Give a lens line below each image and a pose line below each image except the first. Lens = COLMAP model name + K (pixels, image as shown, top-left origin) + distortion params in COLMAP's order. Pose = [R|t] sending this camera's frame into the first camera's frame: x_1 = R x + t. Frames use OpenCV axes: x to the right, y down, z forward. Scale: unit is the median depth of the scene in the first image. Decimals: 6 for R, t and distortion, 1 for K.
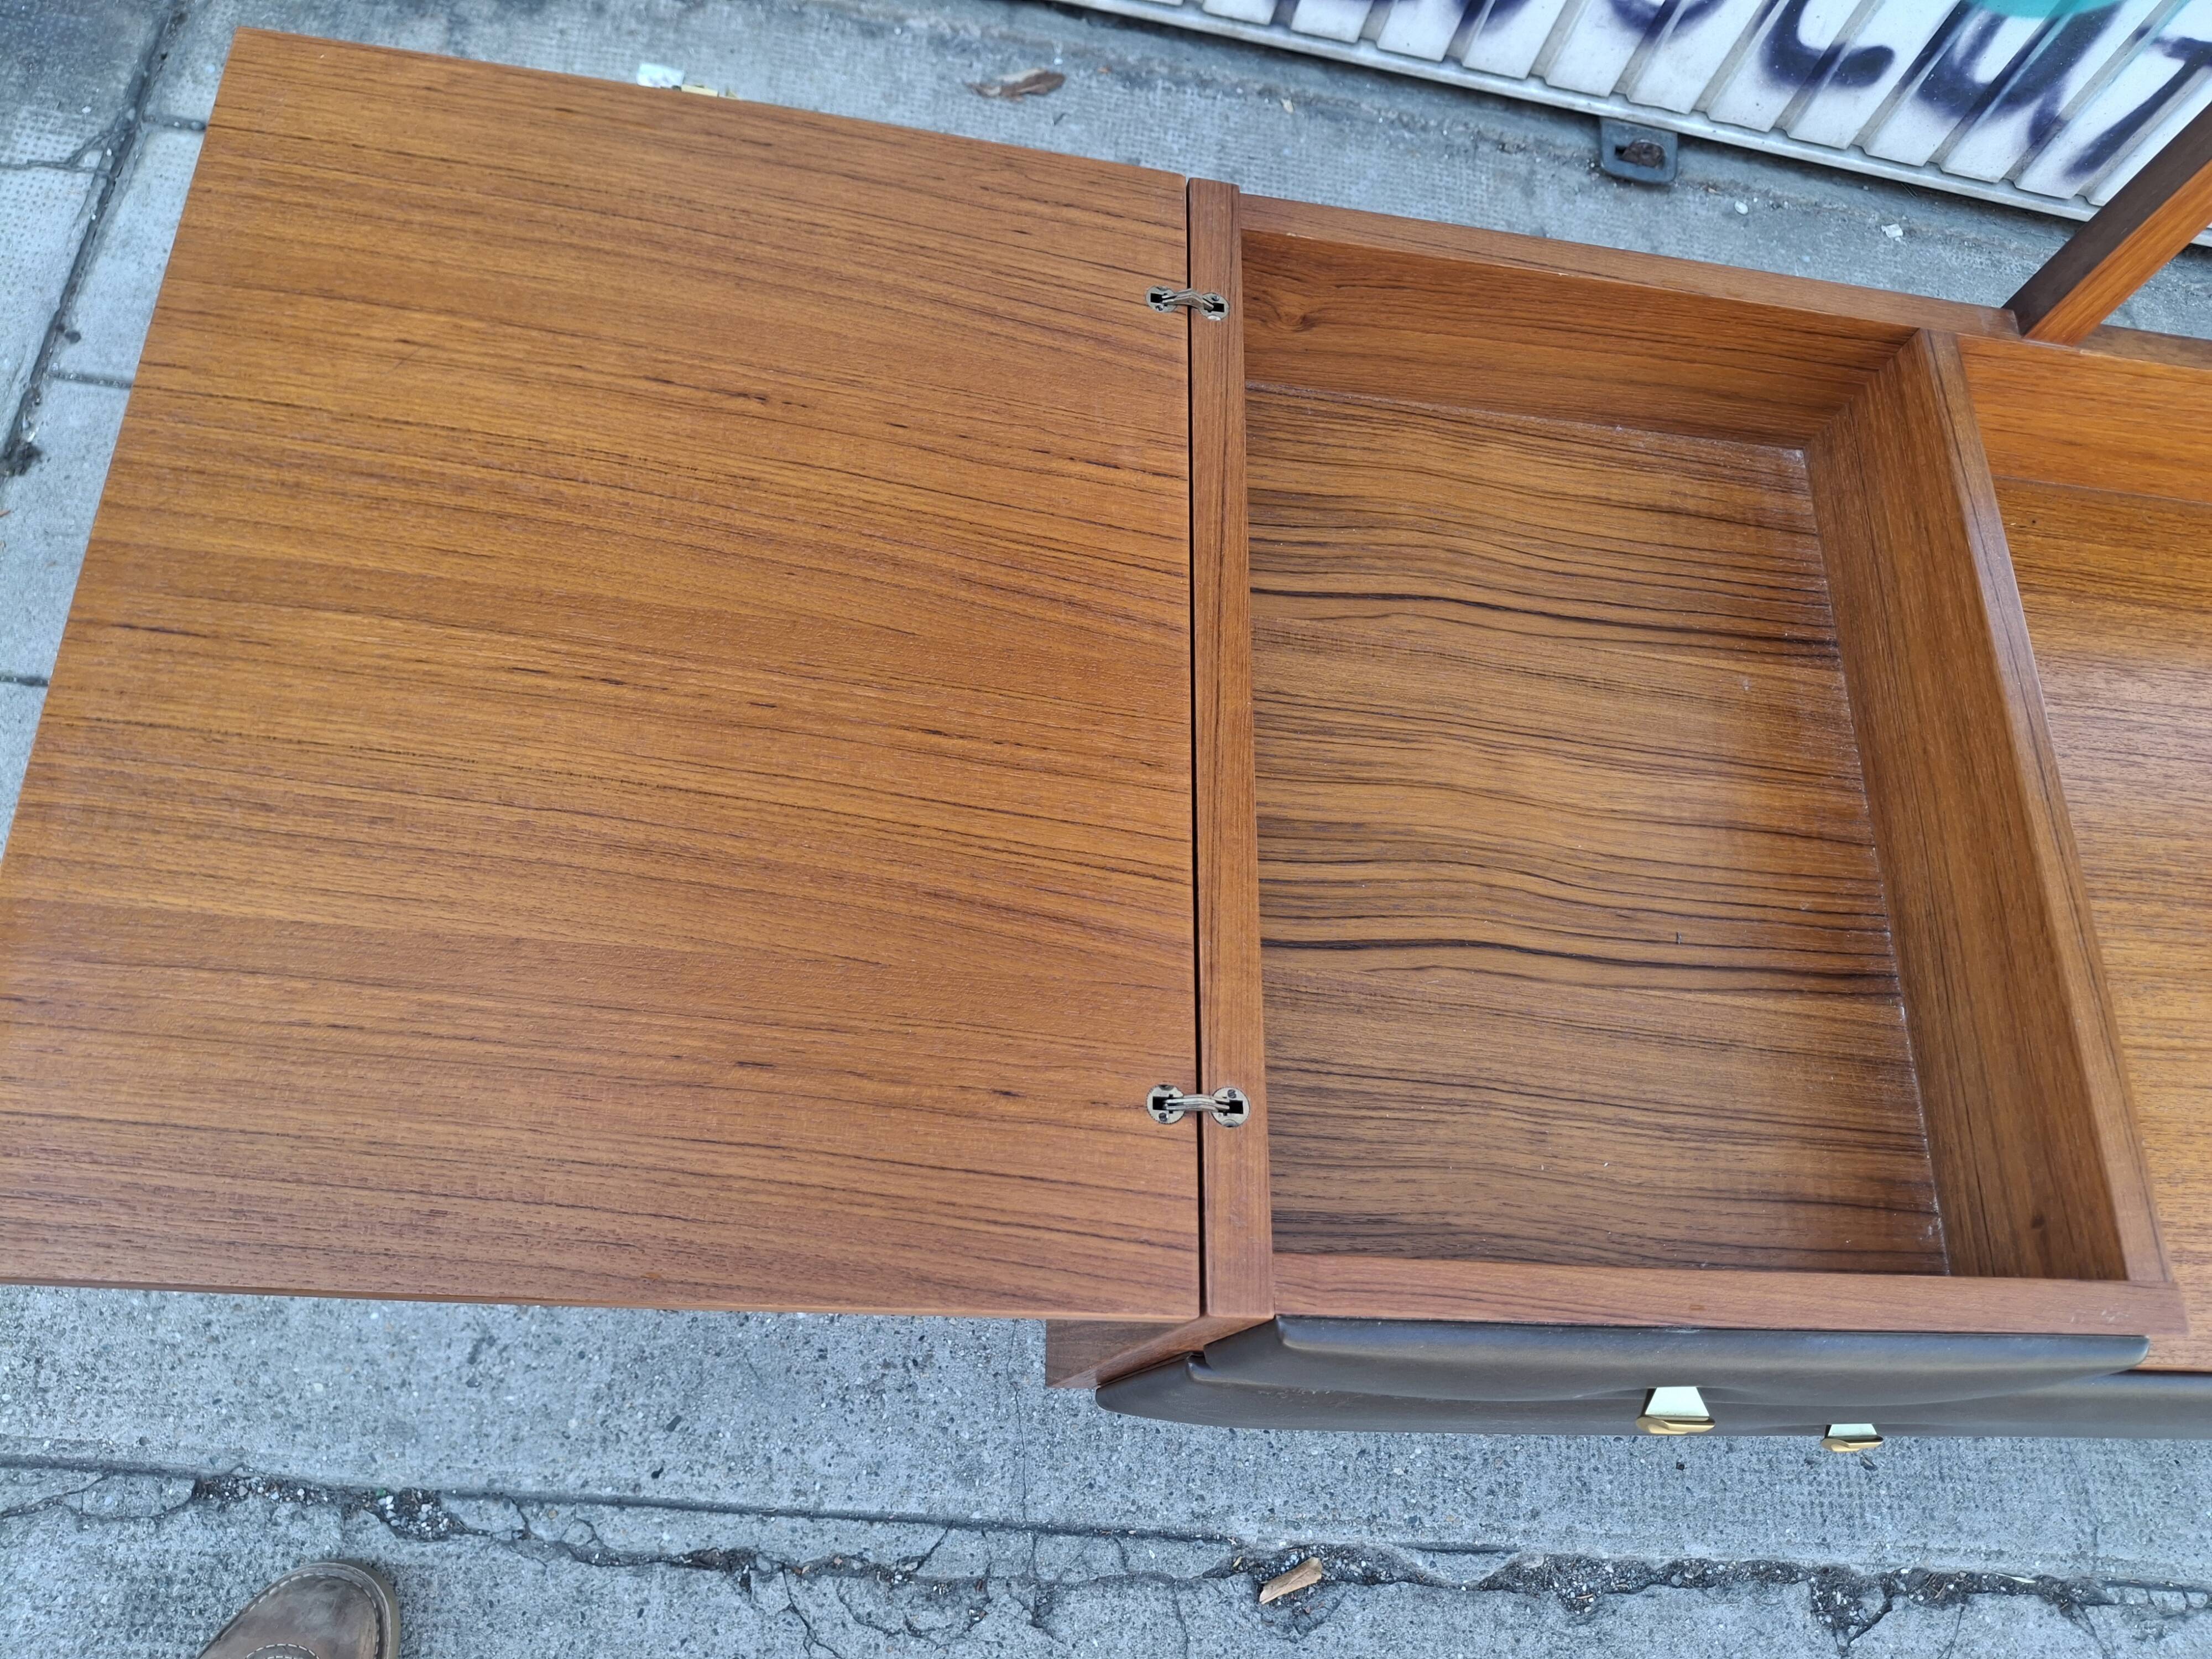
lens RADIAL K [[1655.6, 0, 1112.0], [0, 1655.6, 819.6], [0, 0, 1]] dist [0.001405, -0.039495]
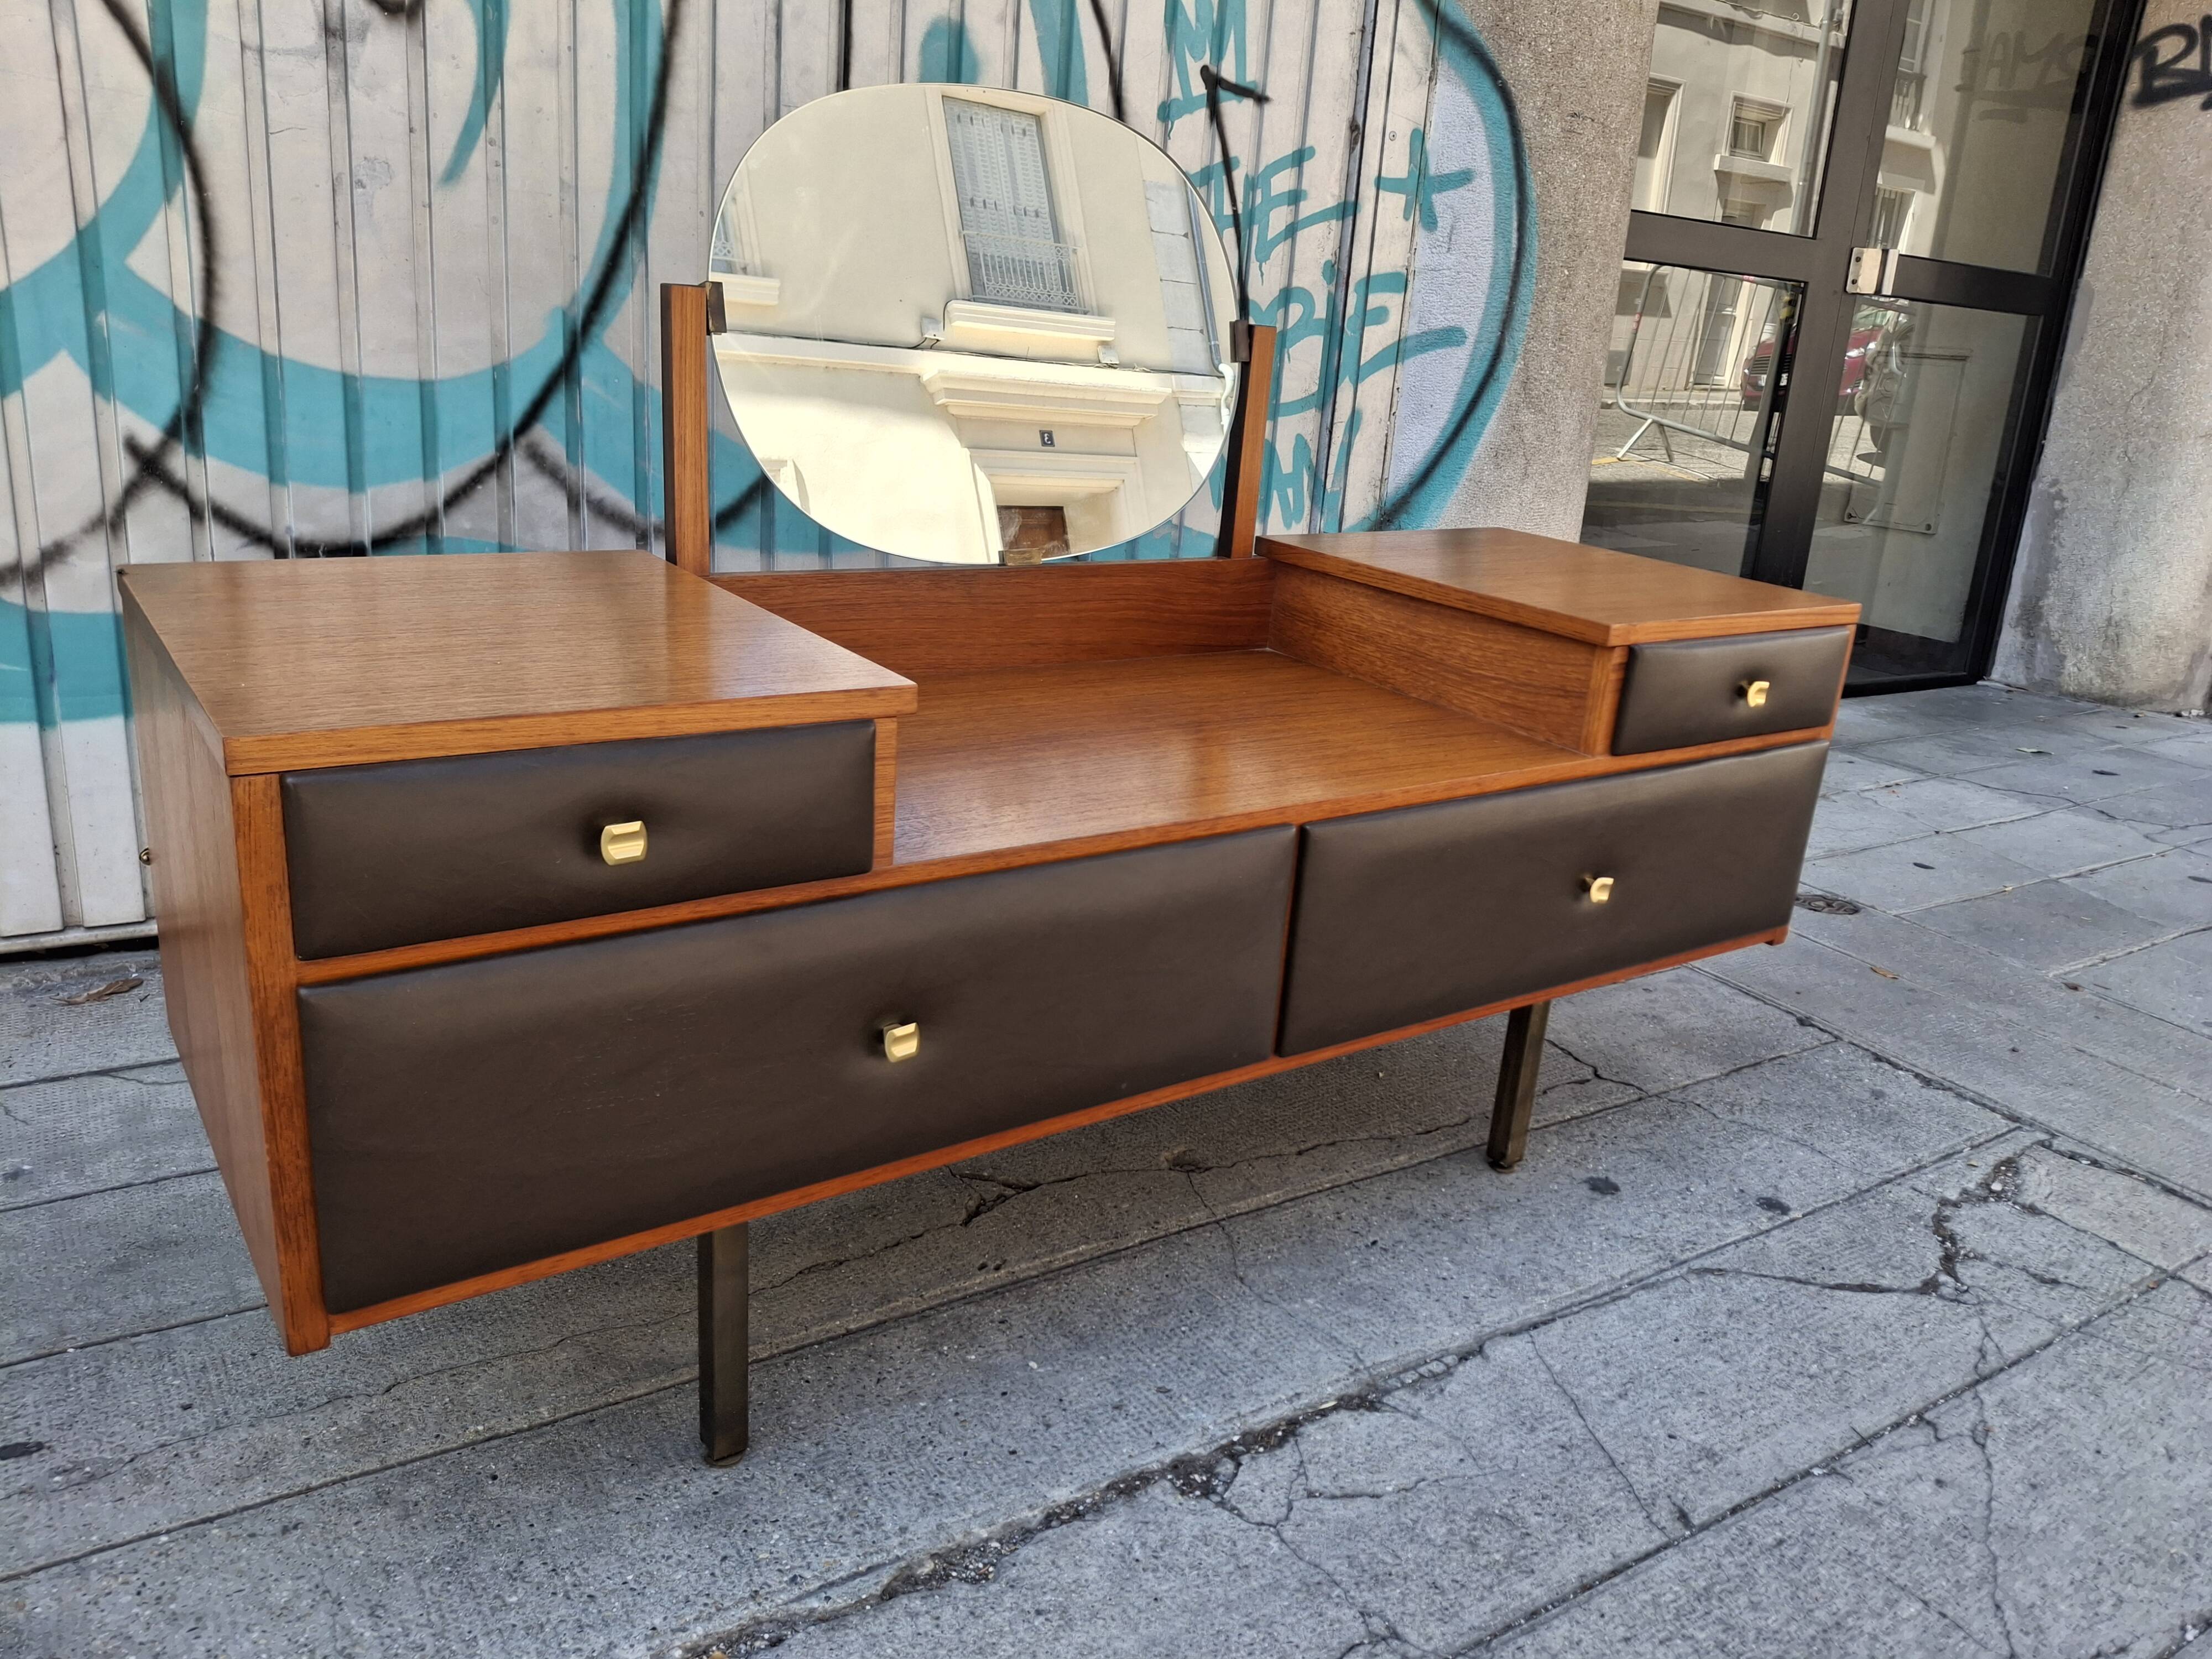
lens RADIAL K [[1655.6, 0, 1127.9], [0, 1655.6, 820.4], [0, 0, 1]] dist [0.001405, -0.039495]
pose [[0.808435, -0.294749, 0.509466, -0.035245], [0.566926, 0.622600, -0.539411, 0.821335], [-0.158203, 0.724909, 0.670432, -0.064471]]
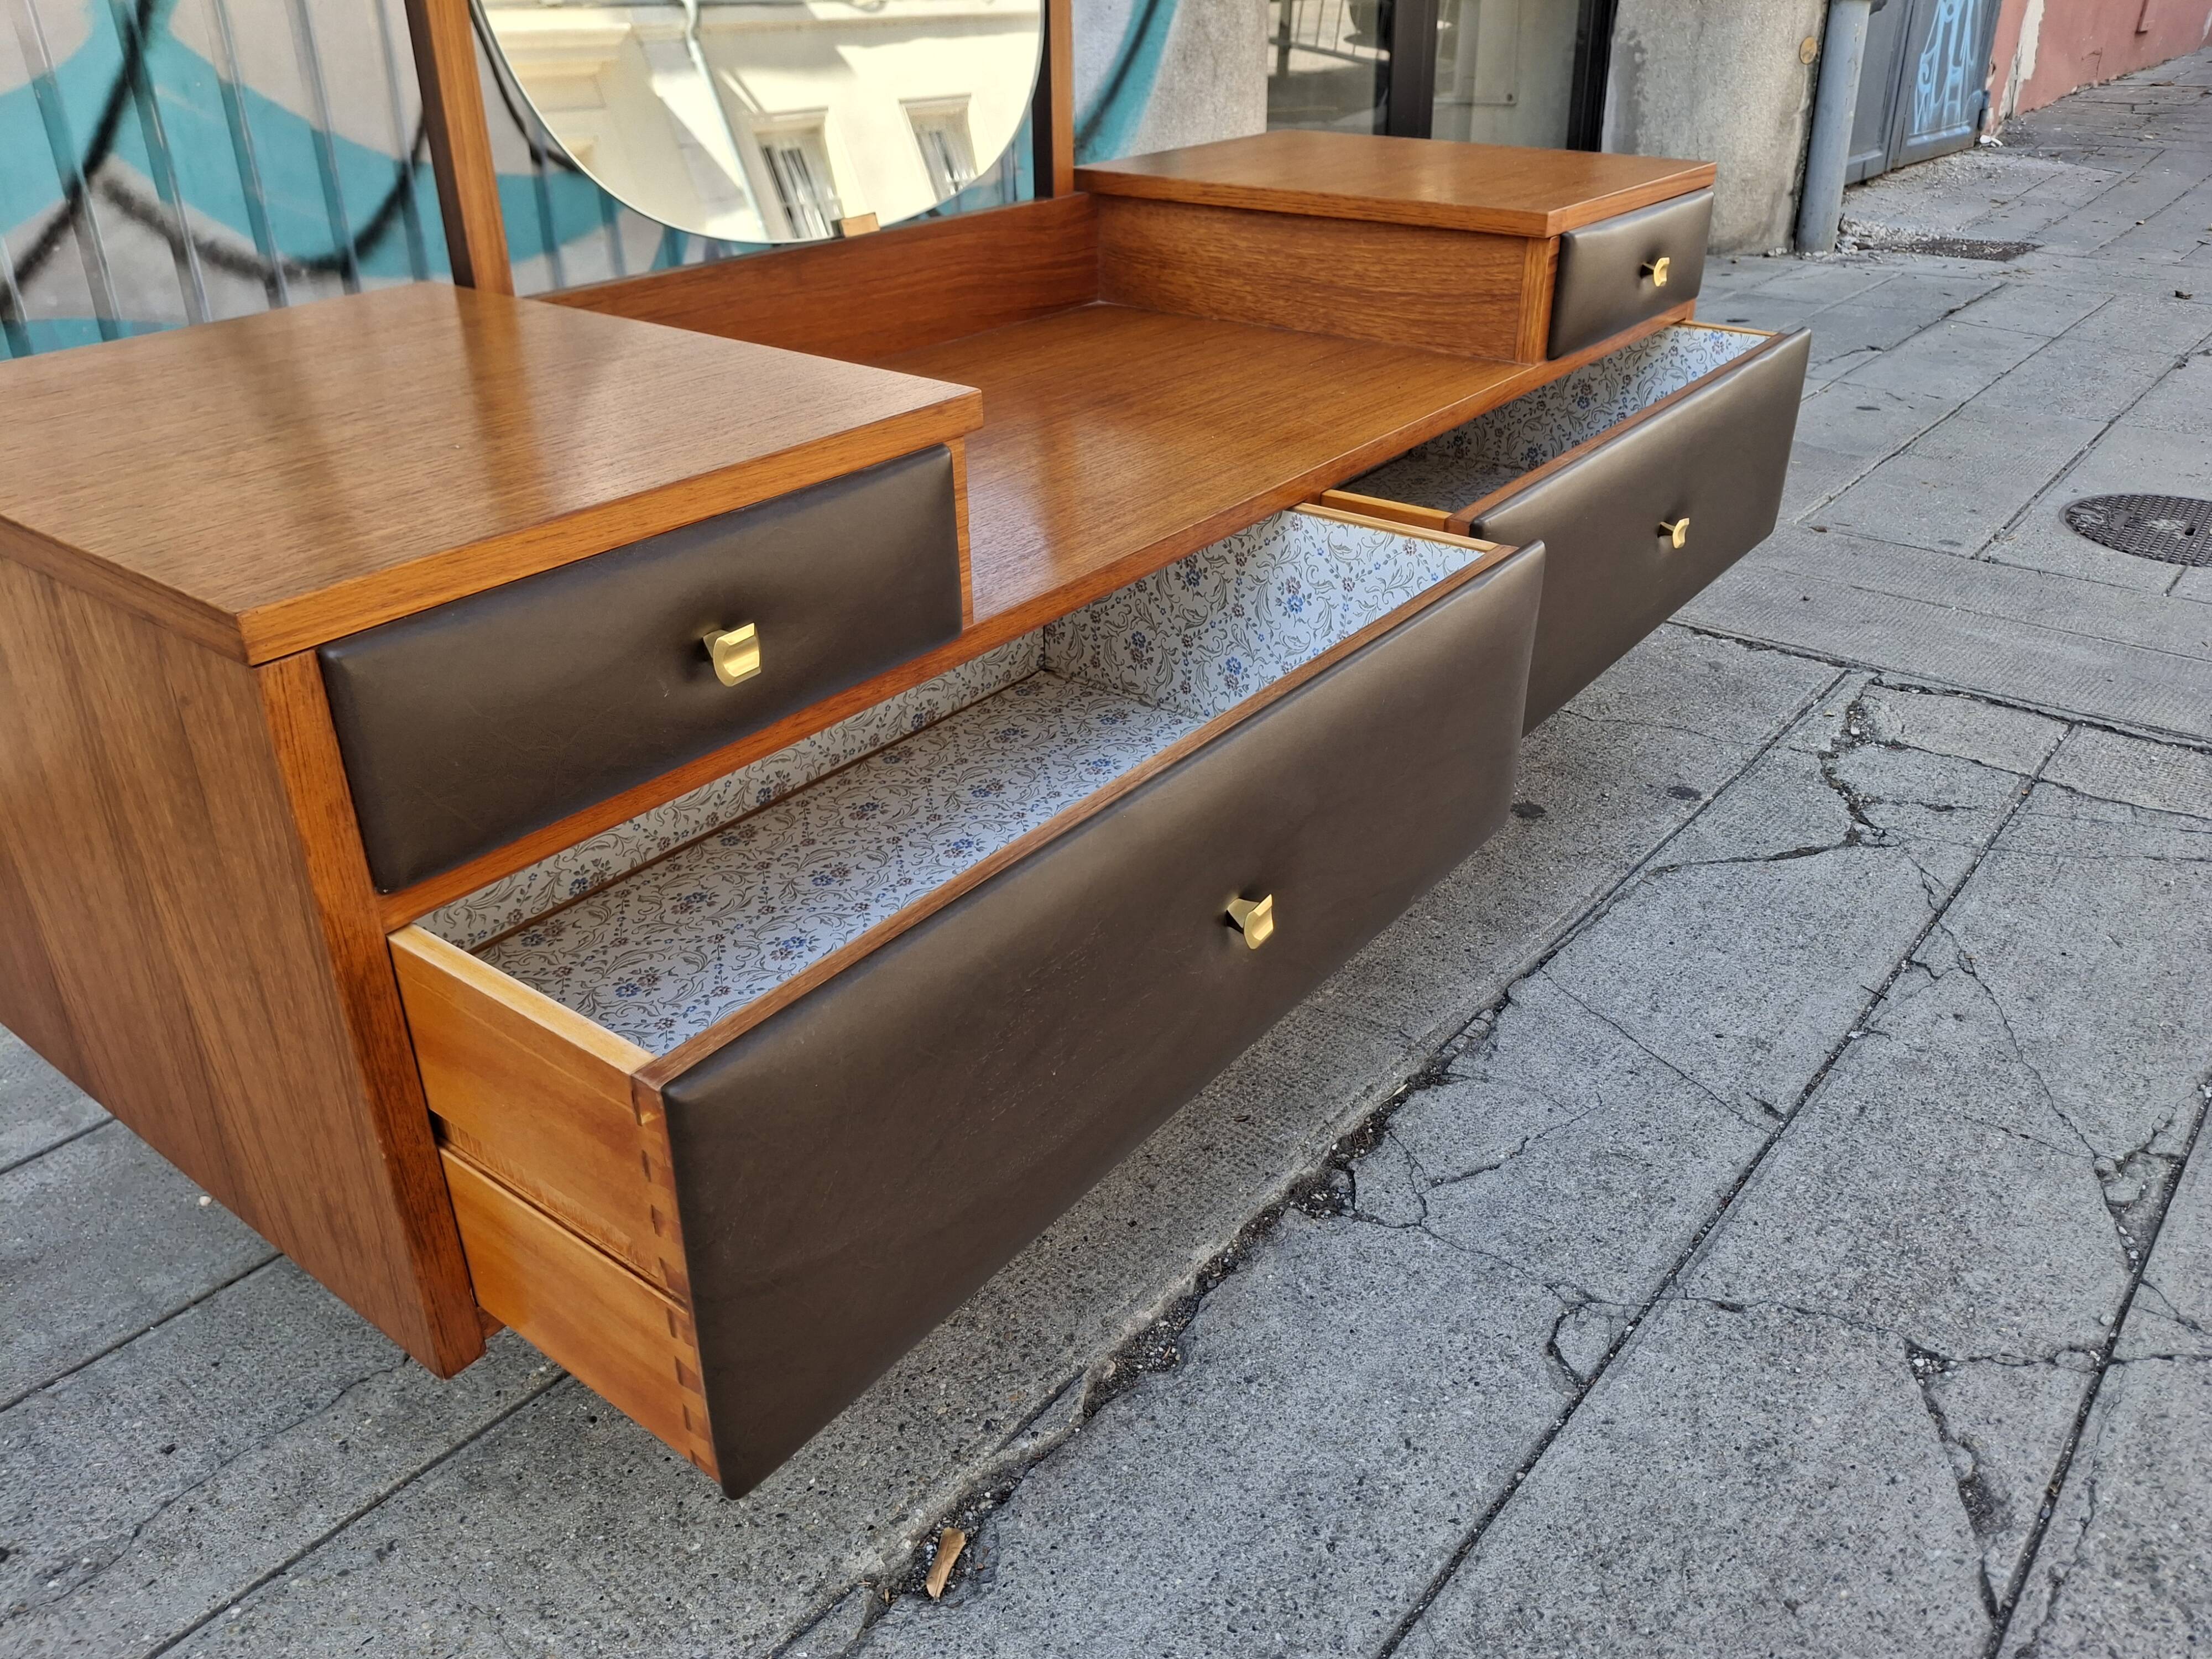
lens RADIAL K [[1655.6, 0, 1093.8], [0, 1655.6, 837.2], [0, 0, 1]] dist [0.001405, -0.039495]
pose [[0.592412, -0.544992, 0.593322, -0.156369], [0.781502, 0.567654, -0.258889, 0.535578], [-0.195709, 0.617051, 0.762198, 0.082187]]
